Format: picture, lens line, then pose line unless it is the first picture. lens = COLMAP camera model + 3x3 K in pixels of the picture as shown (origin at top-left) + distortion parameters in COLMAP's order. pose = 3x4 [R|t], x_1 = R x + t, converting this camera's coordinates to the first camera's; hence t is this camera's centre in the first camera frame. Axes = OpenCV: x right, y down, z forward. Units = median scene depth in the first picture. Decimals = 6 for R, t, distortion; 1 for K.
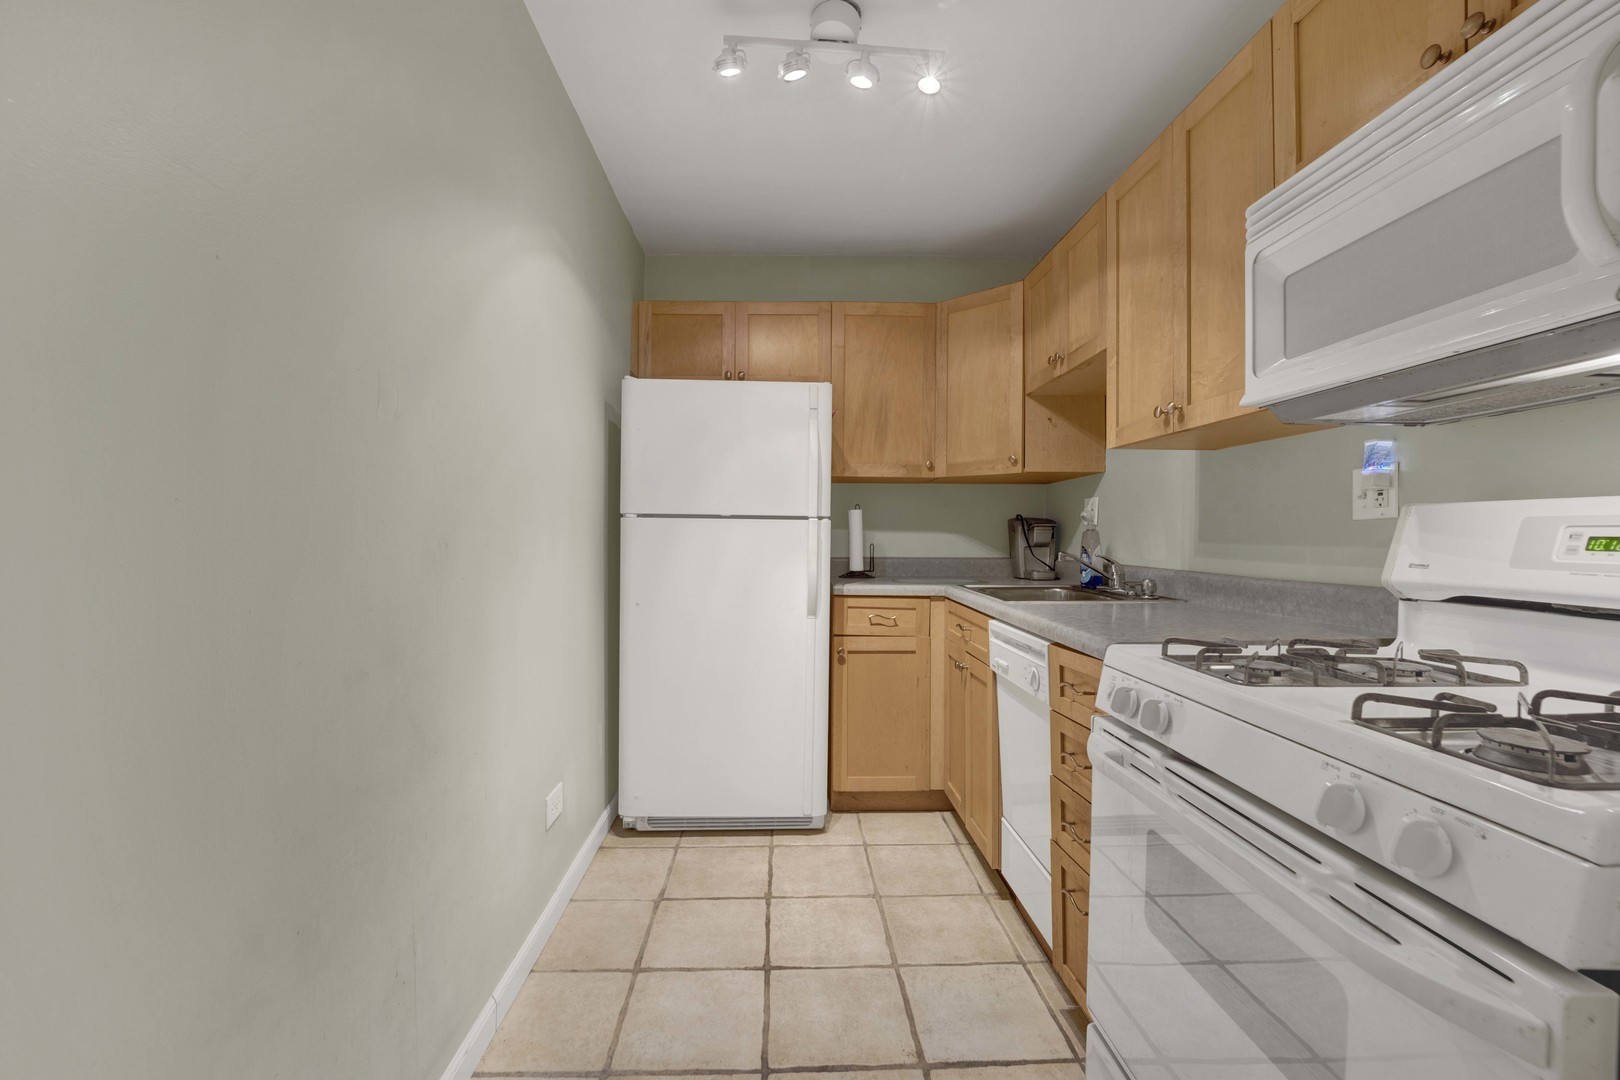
lens RADIAL K [[682.2, 0, 809.1], [0, 682.2, 537.2], [0, 0, 1]] dist [-0.025330, 0.000727]
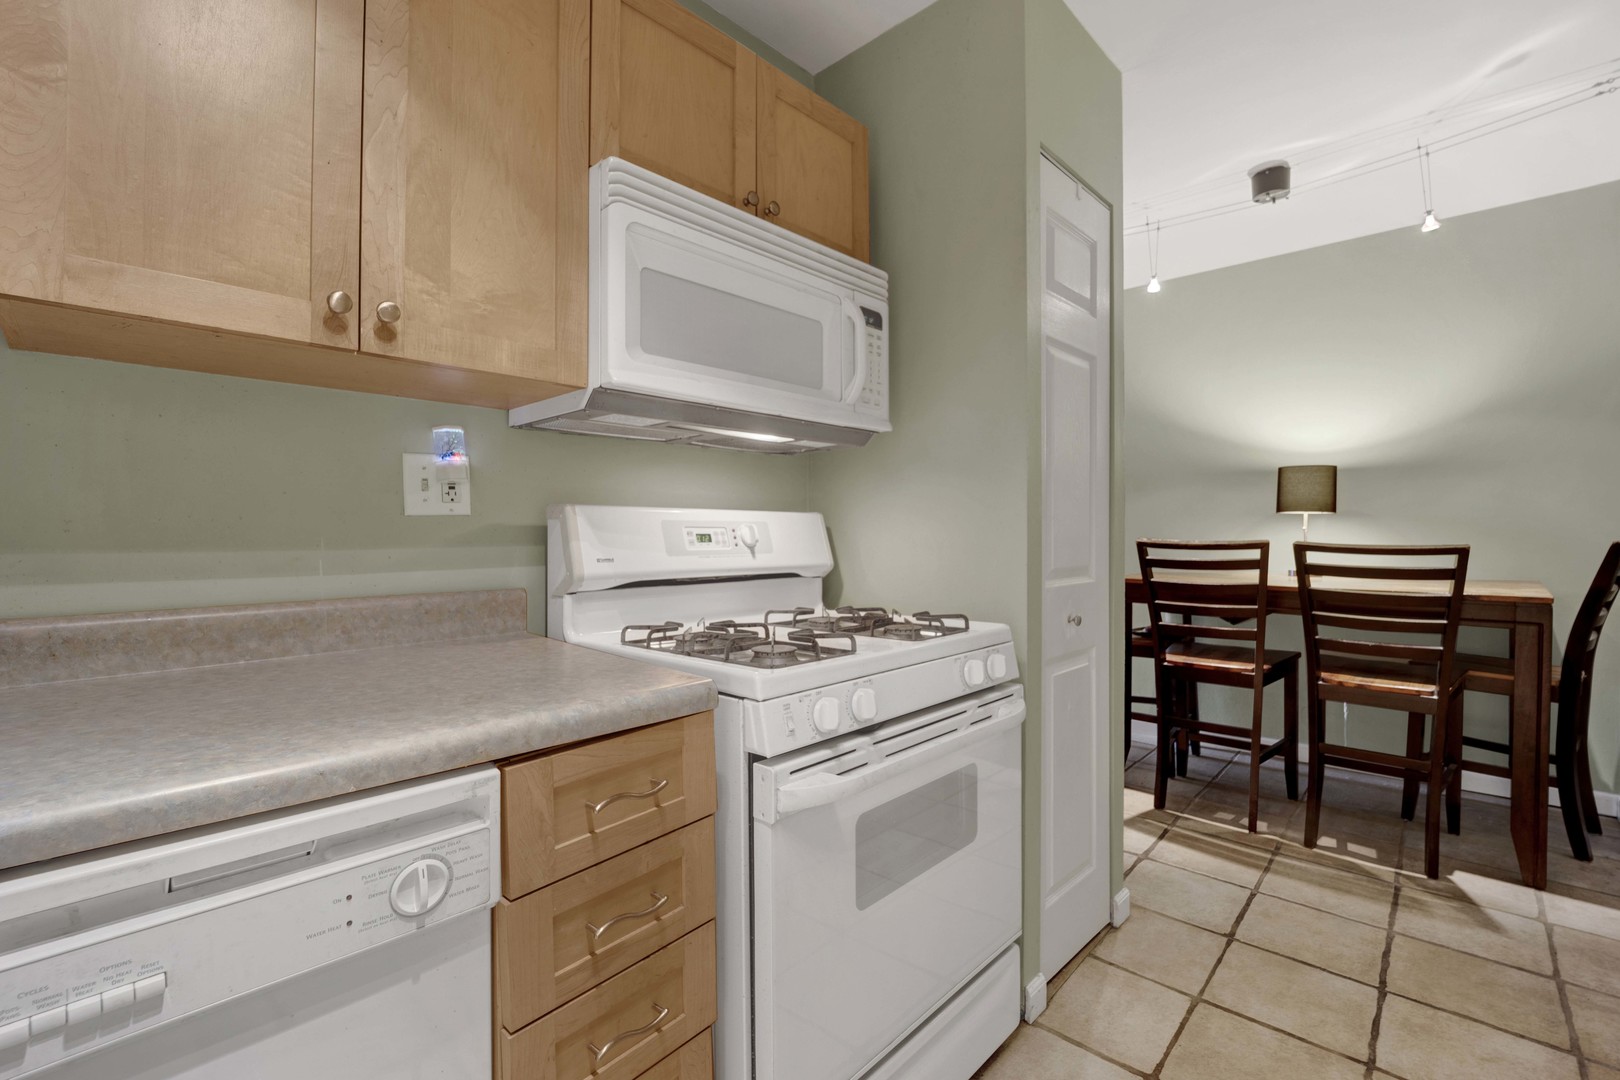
lens RADIAL K [[682.2, 0, 809.3], [0, 682.2, 537.7], [0, 0, 1]] dist [-0.025330, 0.000727]
pose [[-0.698390, -0.007387, 0.715679, -0.133912], [0.002637, 0.999913, 0.012894, -0.007871], [-0.715712, 0.010892, -0.698310, 1.290160]]
